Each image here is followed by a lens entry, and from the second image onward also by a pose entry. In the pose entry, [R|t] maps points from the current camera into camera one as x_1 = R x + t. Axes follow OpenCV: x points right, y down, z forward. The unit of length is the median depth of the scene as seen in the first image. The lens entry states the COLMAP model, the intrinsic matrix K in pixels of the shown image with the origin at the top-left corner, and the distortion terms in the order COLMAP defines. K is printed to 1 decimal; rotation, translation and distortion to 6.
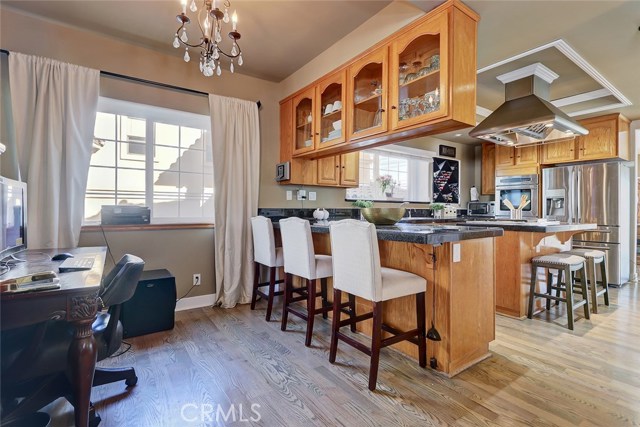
lens RADIAL K [[301.1, 0, 315.9], [0, 301.1, 206.6], [0, 0, 1]] dist [0.001912, -0.001743]
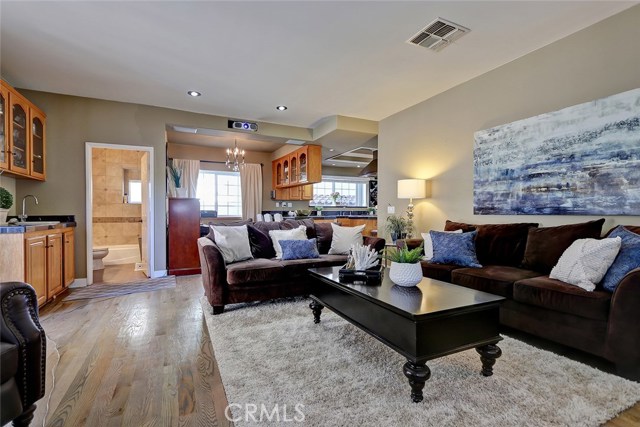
lens RADIAL K [[301.1, 0, 320.1], [0, 301.1, 215.5], [0, 0, 1]] dist [0.001912, -0.001743]
pose [[0.990212, -0.011275, -0.139112, 0.406012], [0.012816, 0.999866, 0.010183, 0.016366], [0.138979, -0.011866, 0.990224, -0.864338]]
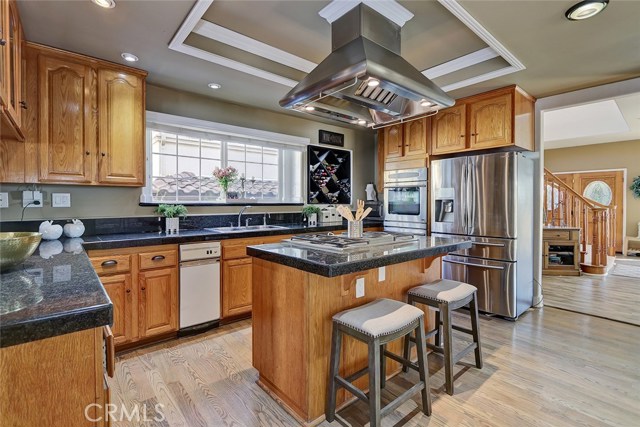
lens RADIAL K [[301.1, 0, 312.3], [0, 301.1, 203.2], [0, 0, 1]] dist [0.001912, -0.001743]
pose [[0.995546, -0.005548, 0.094115, 0.380458], [0.004733, 0.999949, 0.008878, -0.026170], [-0.094159, -0.008393, 0.995522, 0.267162]]
